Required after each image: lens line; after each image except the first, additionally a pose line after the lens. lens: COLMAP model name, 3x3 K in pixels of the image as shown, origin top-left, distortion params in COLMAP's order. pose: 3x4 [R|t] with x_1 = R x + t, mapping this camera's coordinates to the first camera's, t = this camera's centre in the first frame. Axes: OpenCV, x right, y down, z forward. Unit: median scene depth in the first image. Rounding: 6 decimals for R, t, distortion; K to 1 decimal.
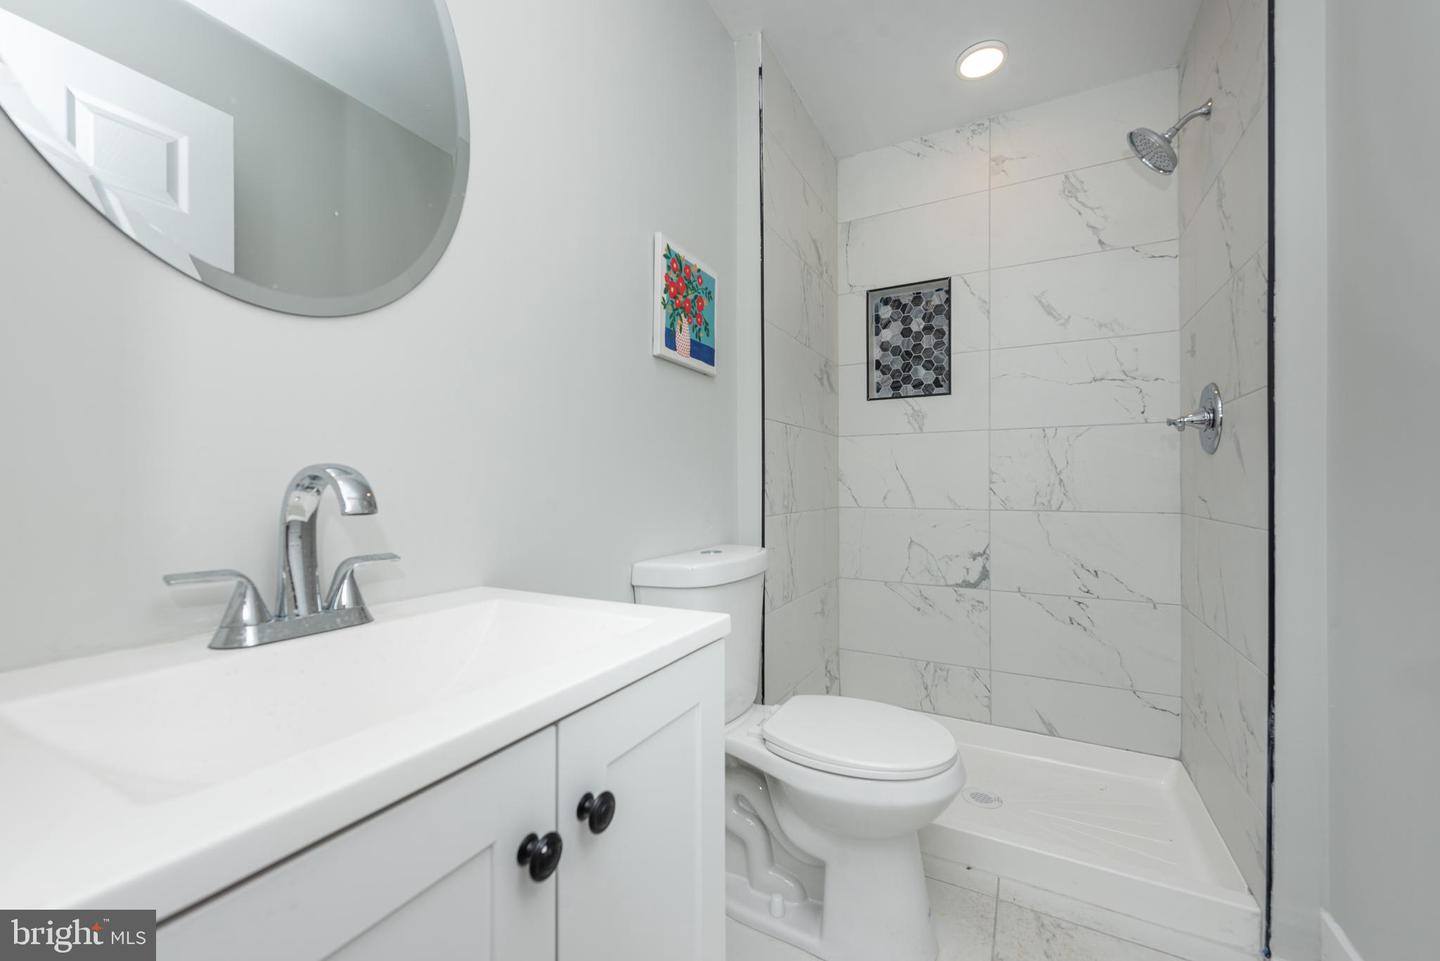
lens RADIAL K [[589.0, 0, 726.7], [0, 589.0, 482.4], [0, 0, 1]] dist [0.041280, -0.010706]
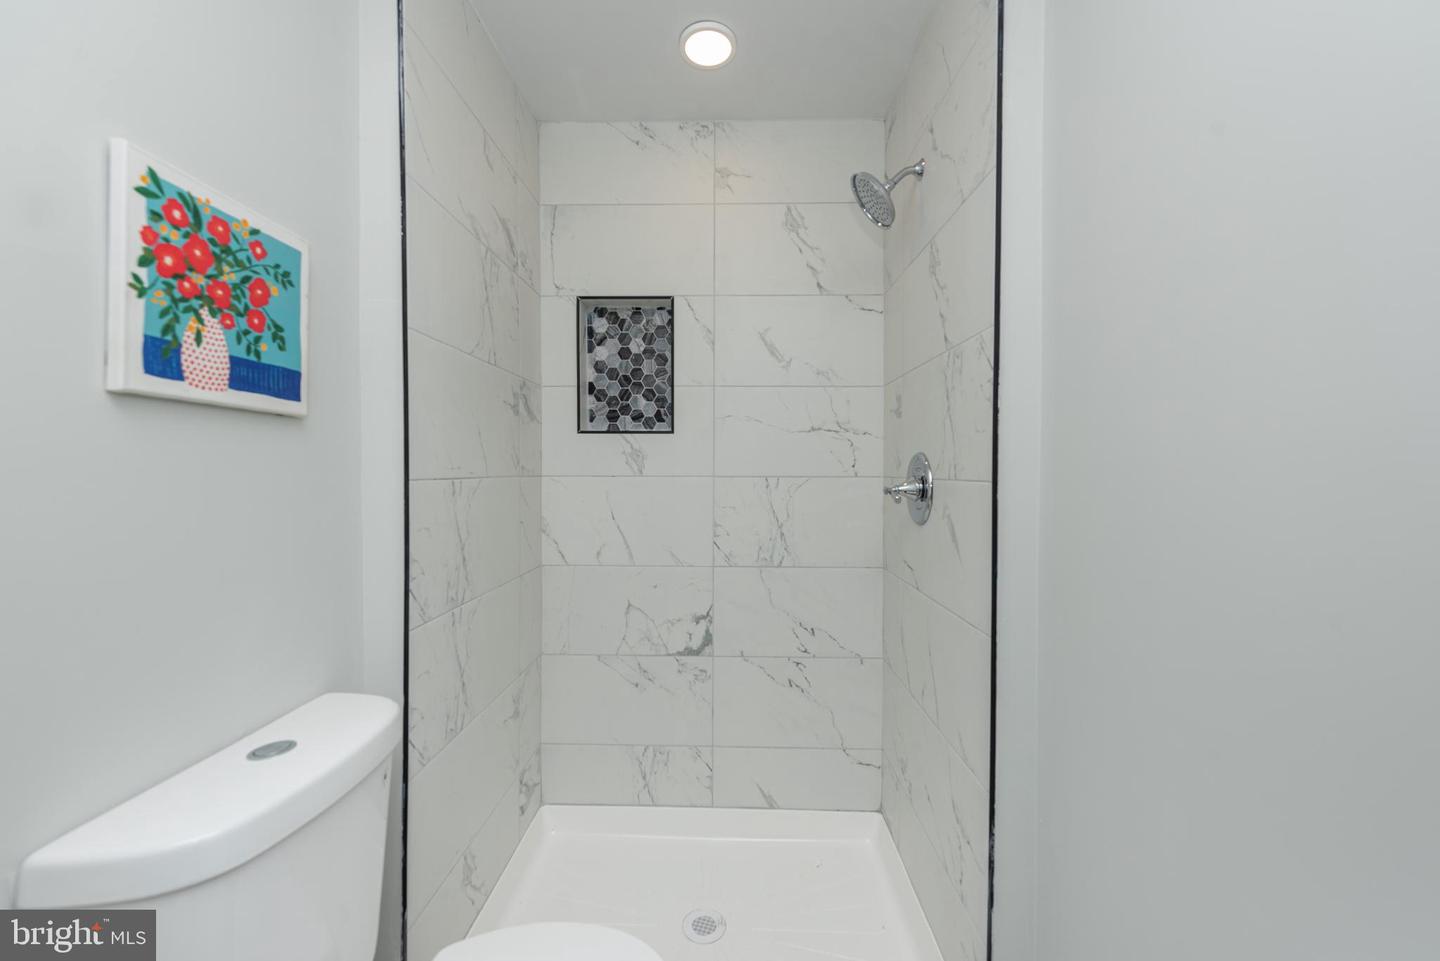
lens RADIAL K [[589.0, 0, 726.7], [0, 589.0, 482.4], [0, 0, 1]] dist [0.041280, -0.010706]
pose [[0.896915, 0.000511, 0.442203, 0.073385], [-0.007972, 0.999856, 0.015013, -0.098569], [-0.442132, -0.016990, 0.896789, 0.212066]]
